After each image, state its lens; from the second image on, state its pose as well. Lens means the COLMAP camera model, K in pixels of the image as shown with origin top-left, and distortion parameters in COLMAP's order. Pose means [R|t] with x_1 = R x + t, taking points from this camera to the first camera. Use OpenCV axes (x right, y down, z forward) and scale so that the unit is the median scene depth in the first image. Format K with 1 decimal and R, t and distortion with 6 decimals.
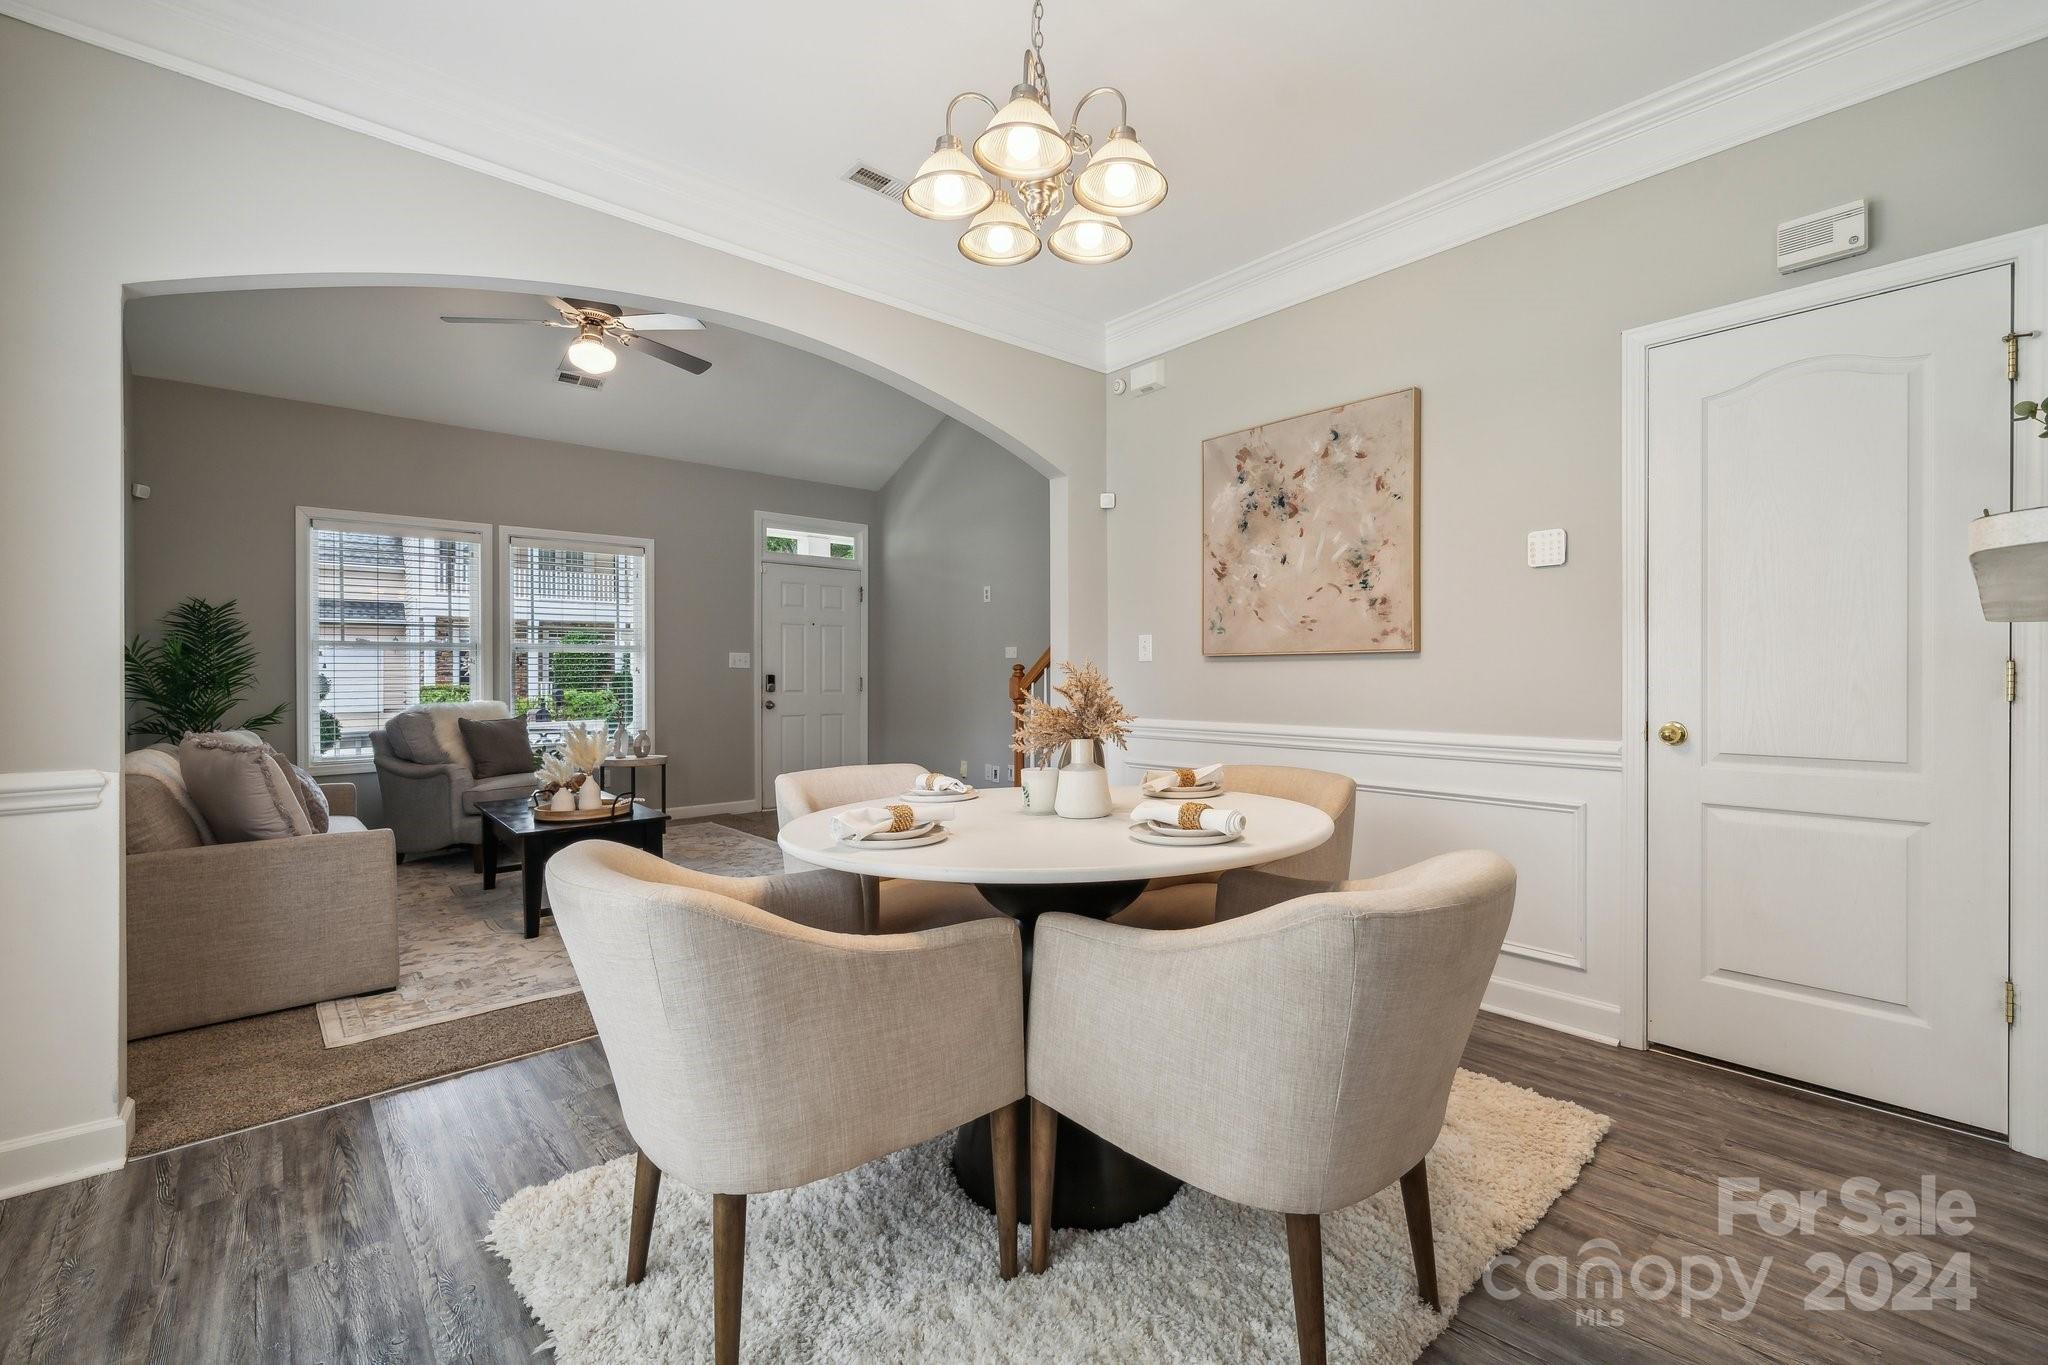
lens RADIAL K [[891.5, 0, 1041.1], [0, 891.5, 681.0], [0, 0, 1]] dist [-0.002298, 0.000227]
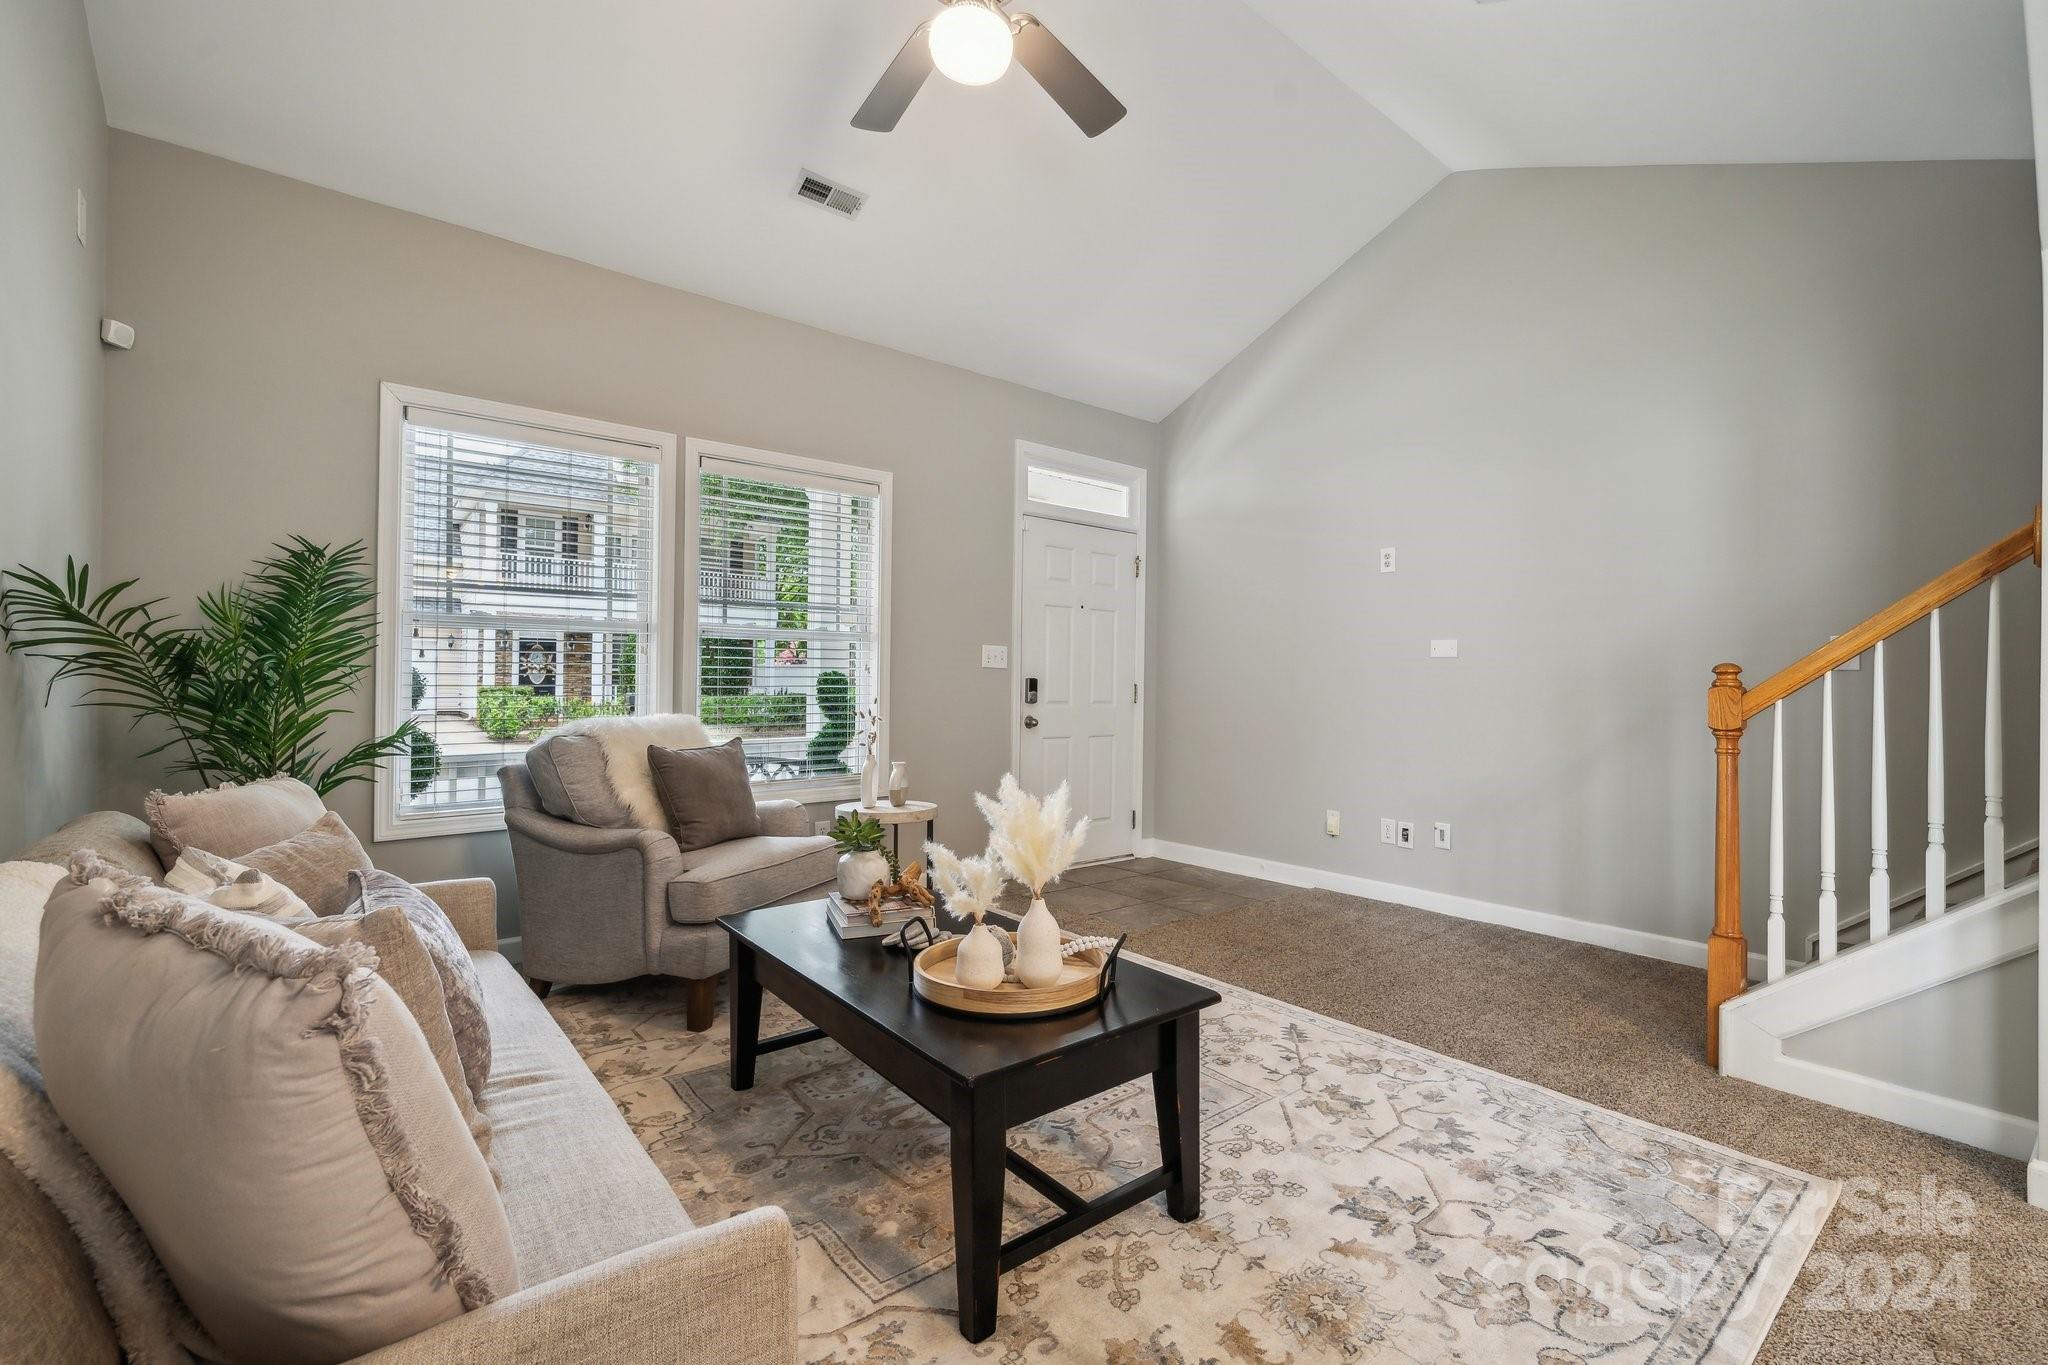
lens RADIAL K [[879.2, 0, 1024.0], [0, 879.2, 682.5], [0, 0, 1]] dist [-0.003045, -0.000123]
pose [[0.999246, 0.012809, -0.036648, -0.368184], [-0.013073, 0.999890, -0.006976, 0.001345], [0.036555, 0.007450, 0.999304, 0.413879]]
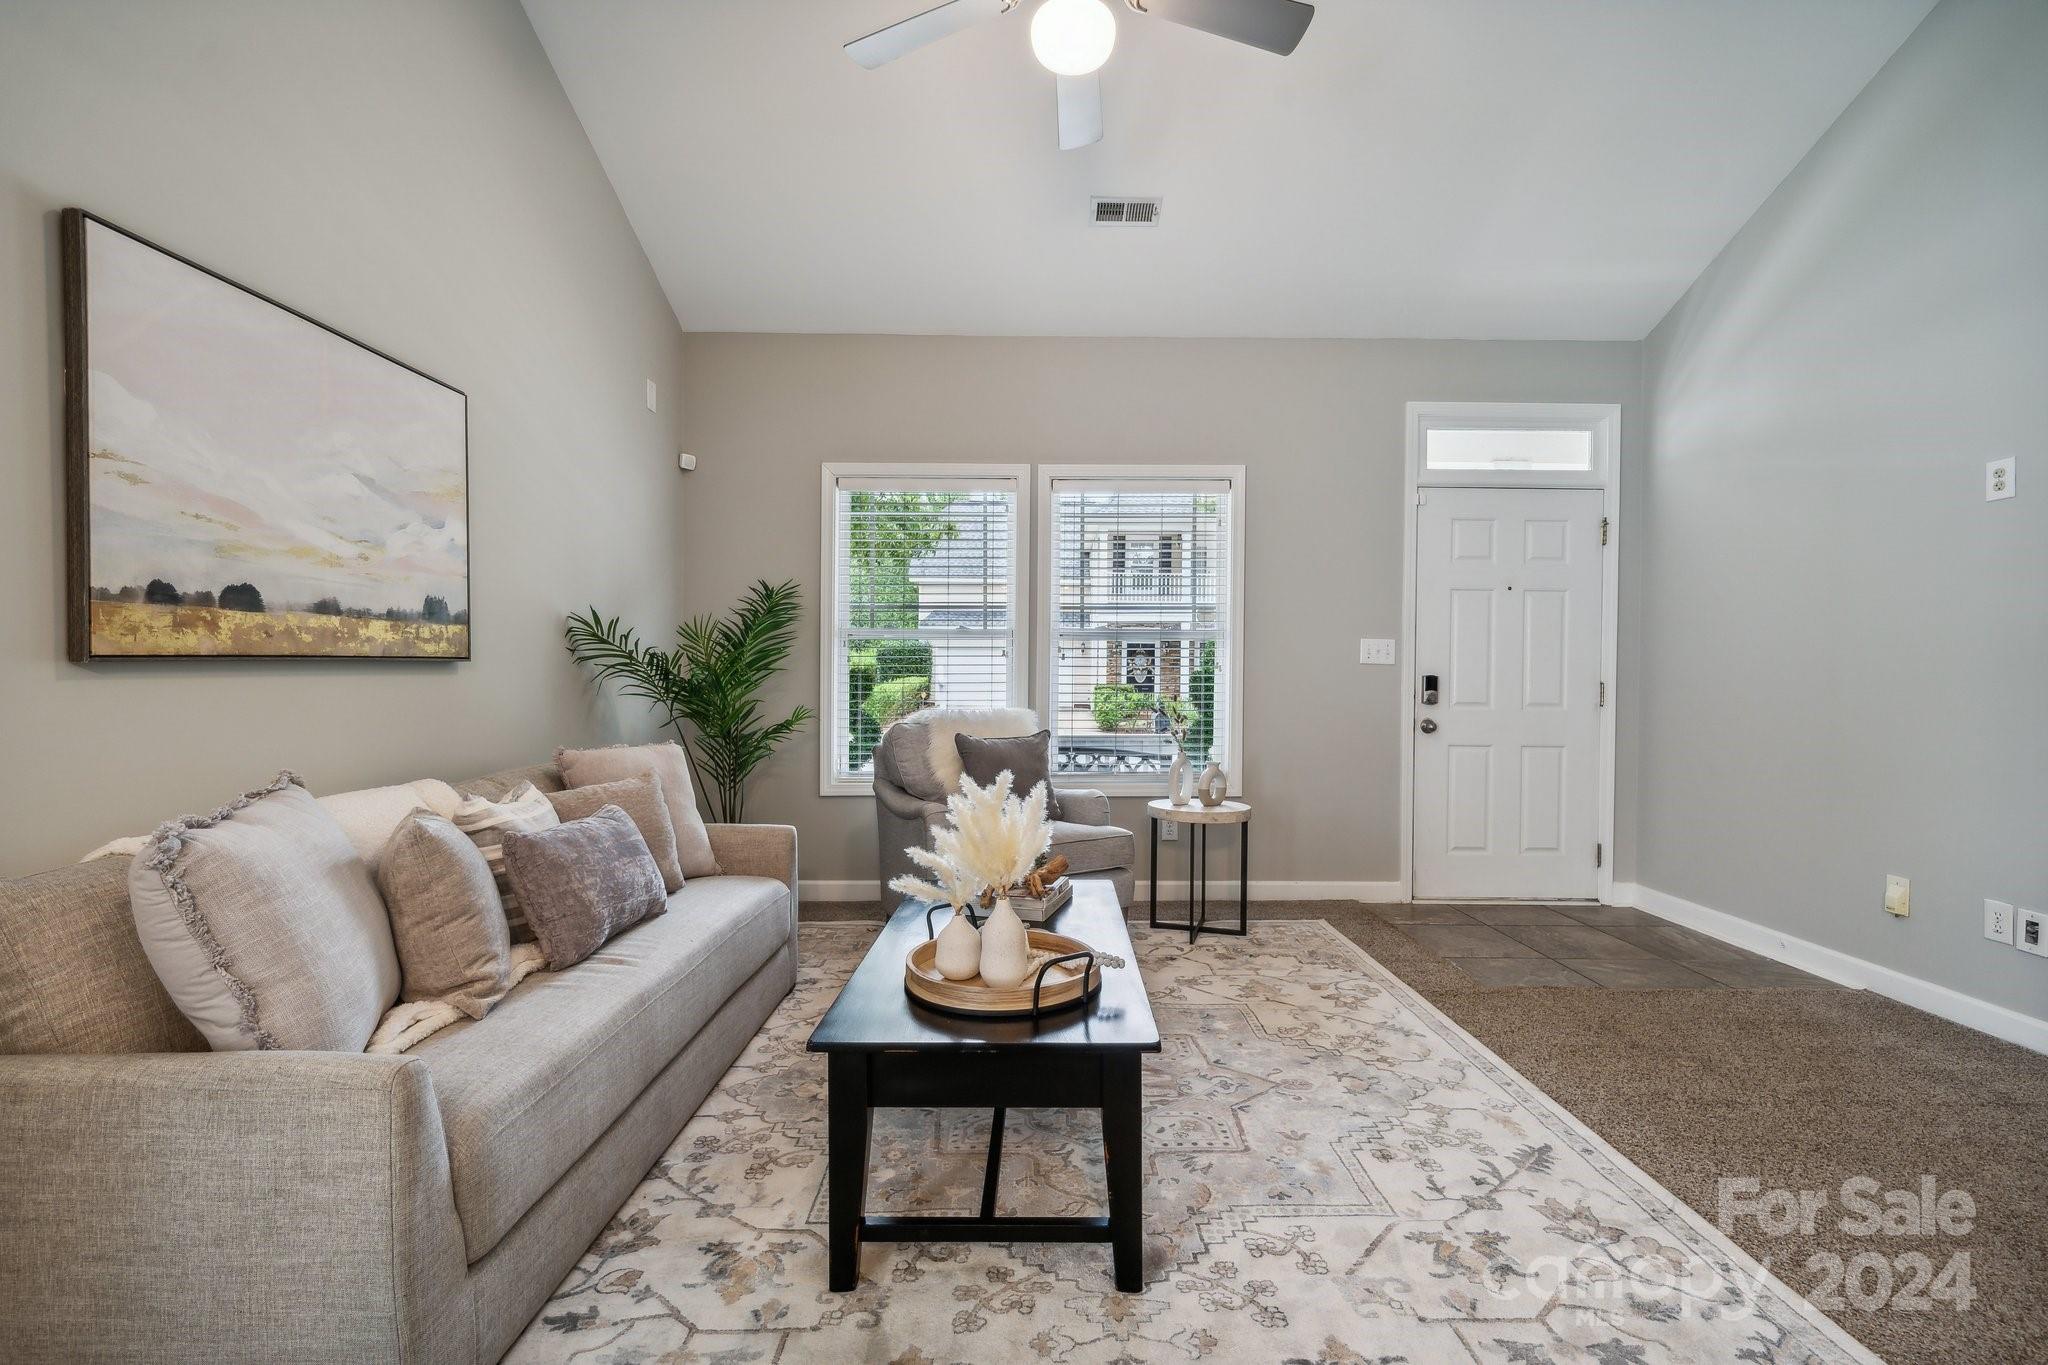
lens RADIAL K [[859.5, 0, 1038.2], [0, 859.5, 685.1], [0, 0, 1]] dist [-0.000917, 0.000120]
pose [[0.754942, 0.014411, -0.655633, -0.161555], [-0.013360, 0.999889, 0.006594, -0.001183], [0.655655, 0.003781, 0.755051, 0.509963]]
